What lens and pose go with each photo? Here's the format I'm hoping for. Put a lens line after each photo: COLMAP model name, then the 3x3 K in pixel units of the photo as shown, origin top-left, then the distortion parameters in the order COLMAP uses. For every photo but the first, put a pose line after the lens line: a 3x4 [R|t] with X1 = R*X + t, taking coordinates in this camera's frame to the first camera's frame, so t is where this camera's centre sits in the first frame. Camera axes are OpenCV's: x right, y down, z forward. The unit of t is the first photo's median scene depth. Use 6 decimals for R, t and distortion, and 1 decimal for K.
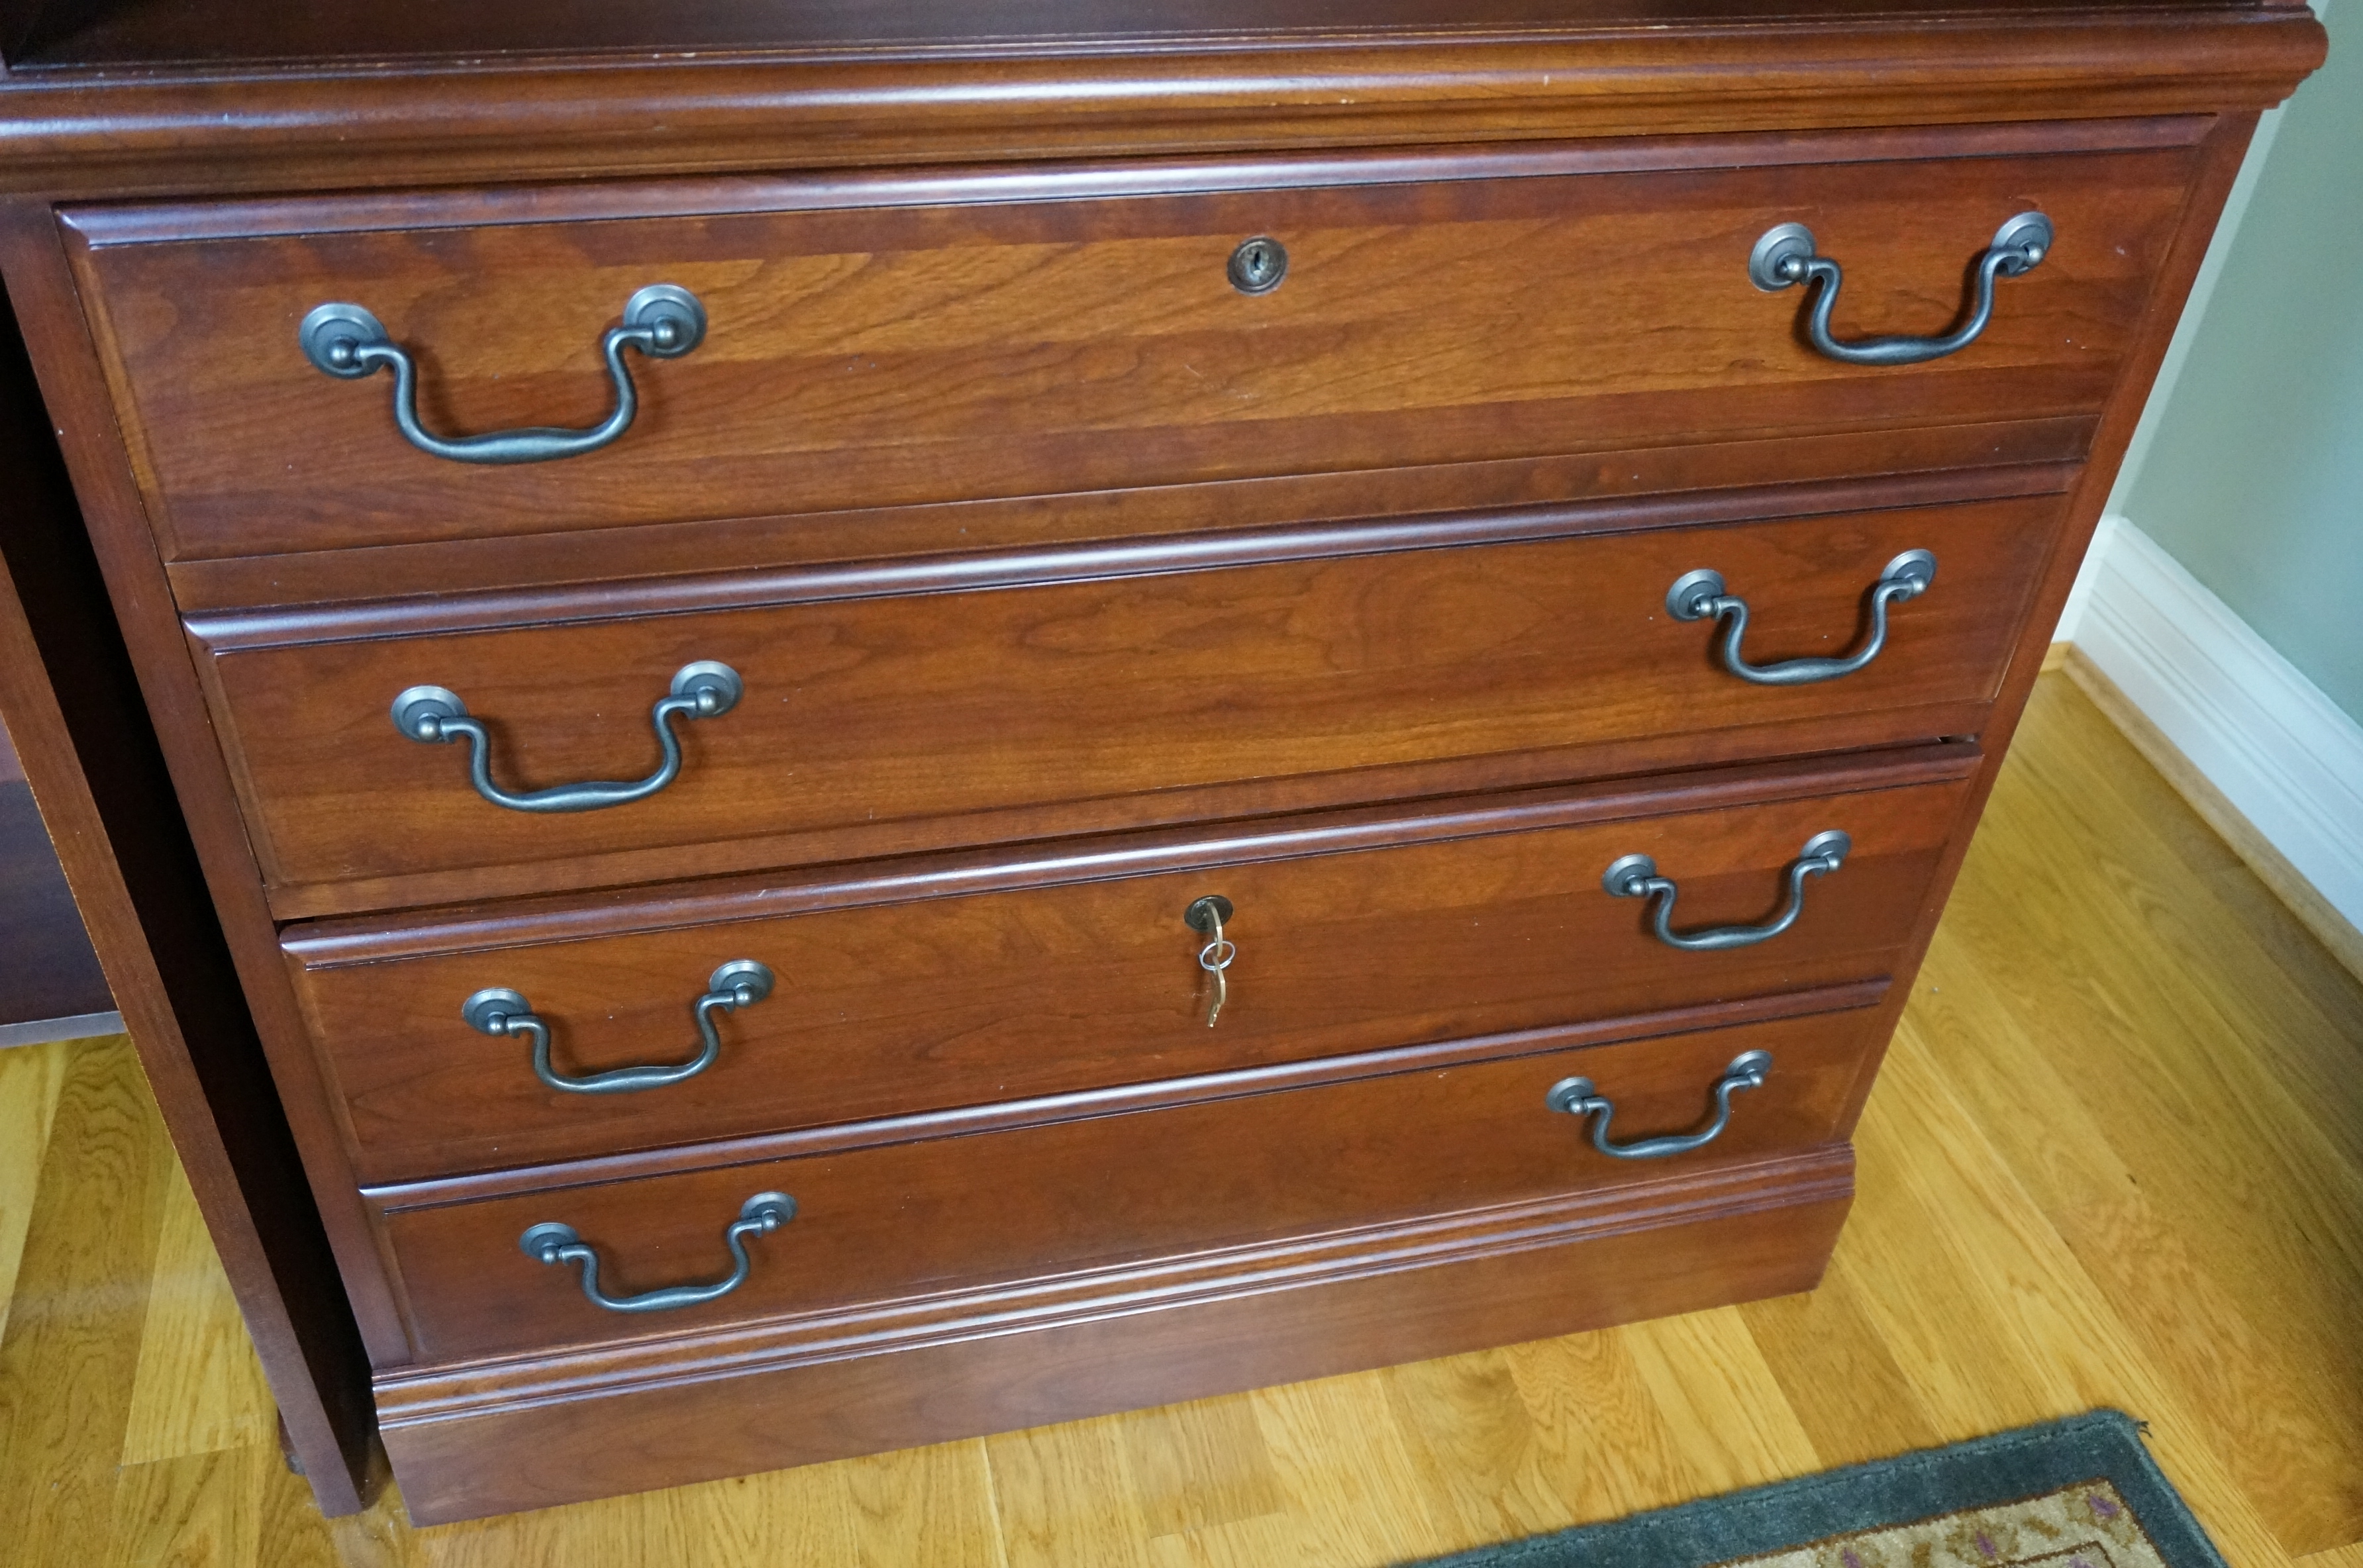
lens RADIAL K [[2039.1, 0, 1181.5], [0, 2039.1, 784.0], [0, 0, 1]] dist [-0.037020, 0.008310]
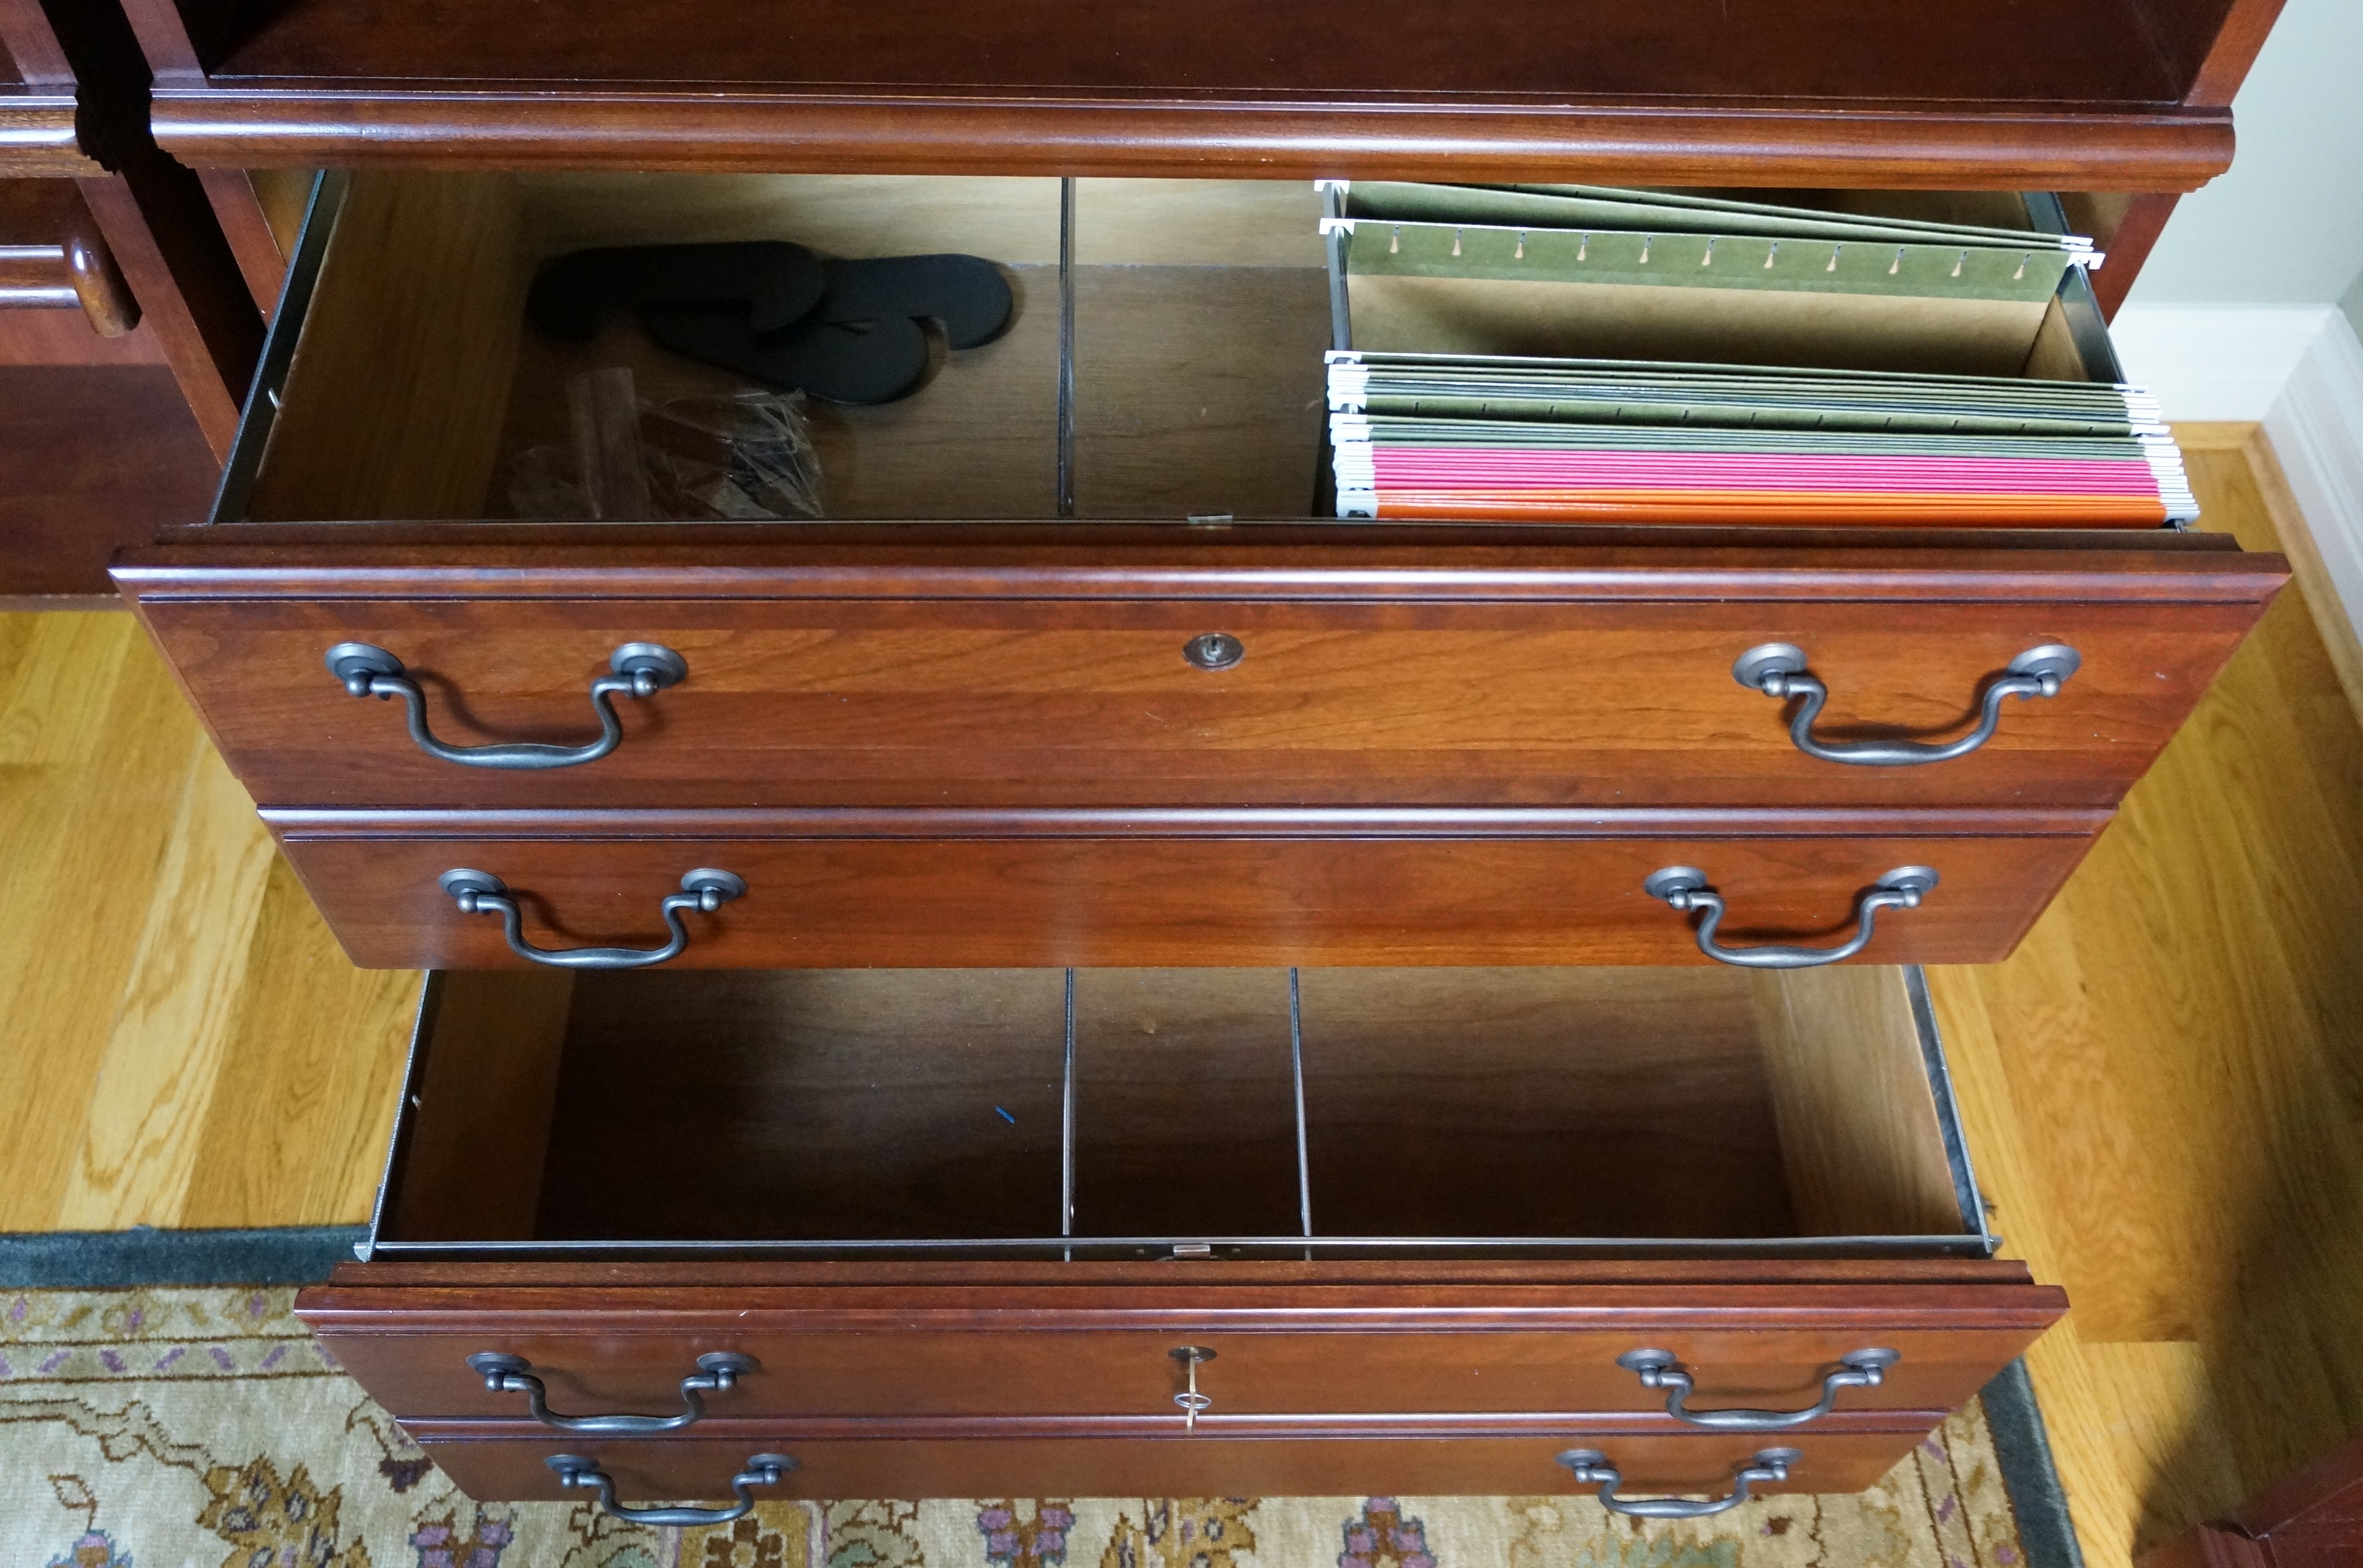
lens RADIAL K [[2039.1, 0, 1181.5], [0, 2039.1, 784.0], [0, 0, 1]] dist [-0.037020, 0.008310]
pose [[0.977673, 0.160186, -0.136000, 0.158362], [-0.117703, 0.953616, 0.277062, -0.436216], [0.174073, -0.254868, 0.951179, 0.000198]]
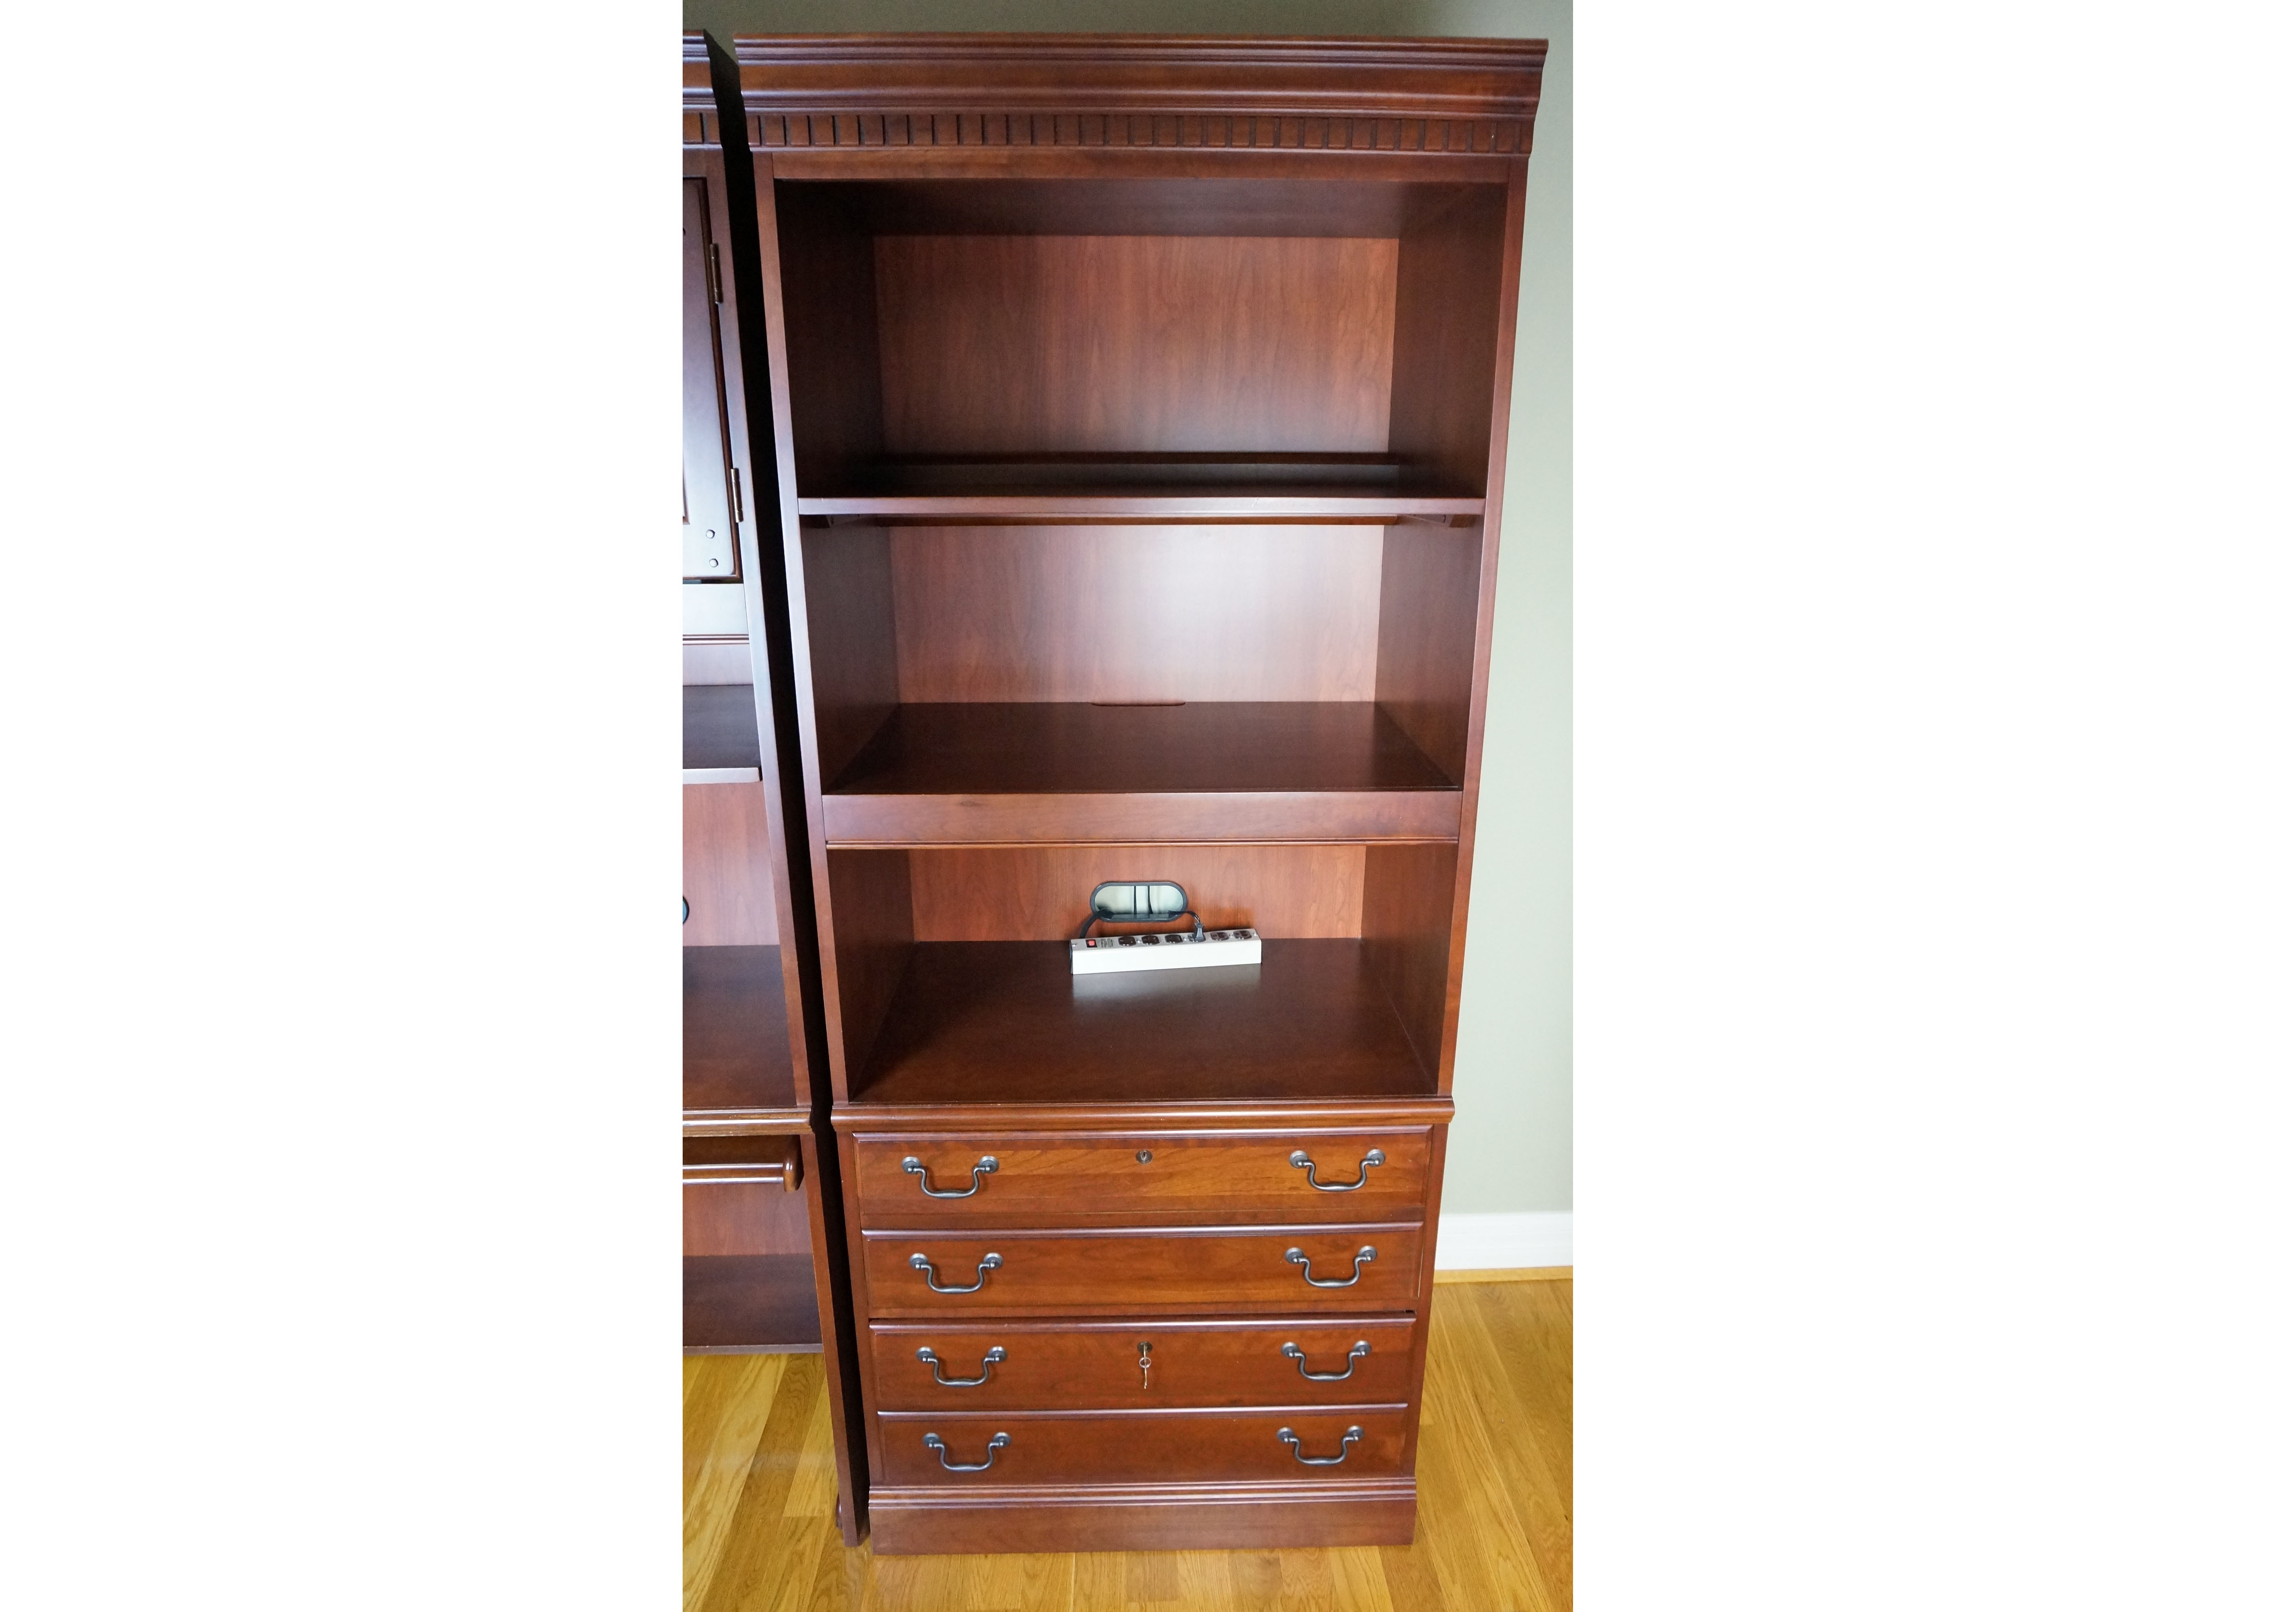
lens RADIAL K [[1118.2, 0, 1155.0], [0, 1118.2, 776.1], [0, 0, 1]] dist [-0.020365, 0.000049]
pose [[0.977556, 0.007566, -0.210539, 0.447413], [-0.091163, 0.916139, -0.390358, -0.088427], [0.189930, 0.400790, 0.896267, -1.037428]]
